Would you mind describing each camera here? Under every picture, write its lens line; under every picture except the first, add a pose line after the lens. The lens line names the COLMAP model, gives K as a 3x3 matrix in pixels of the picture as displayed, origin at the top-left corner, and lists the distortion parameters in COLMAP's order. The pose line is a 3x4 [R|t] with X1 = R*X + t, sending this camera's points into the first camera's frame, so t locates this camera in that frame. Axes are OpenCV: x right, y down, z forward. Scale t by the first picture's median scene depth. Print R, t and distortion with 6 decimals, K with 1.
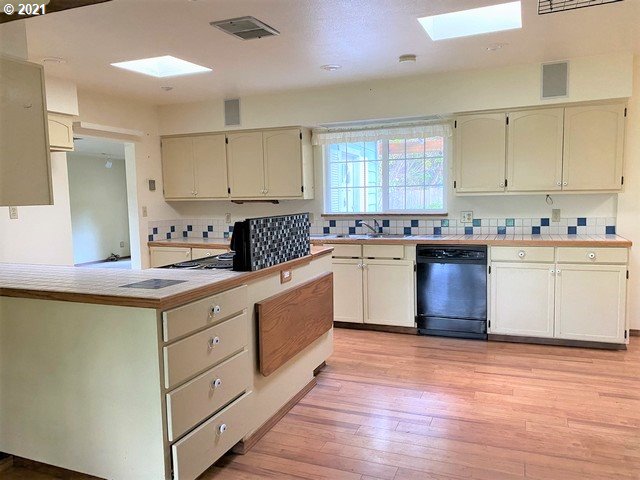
lens RADIAL K [[495.1, 0, 299.6], [0, 495.1, 249.1], [0, 0, 1]] dist [0.011830, -0.020005]
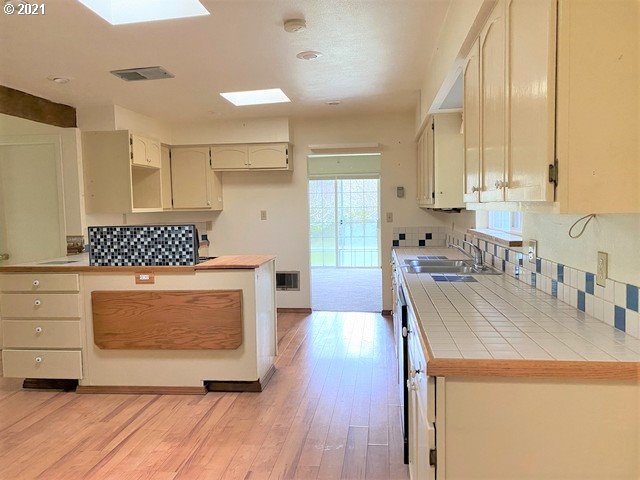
lens RADIAL K [[495.1, 0, 340.5], [0, 495.1, 256.8], [0, 0, 1]] dist [0.011830, -0.020005]
pose [[0.297989, 0.106246, -0.948638, 1.247523], [-0.087143, 0.992665, 0.083804, -0.137434], [0.950583, 0.057694, 0.305062, 1.118165]]
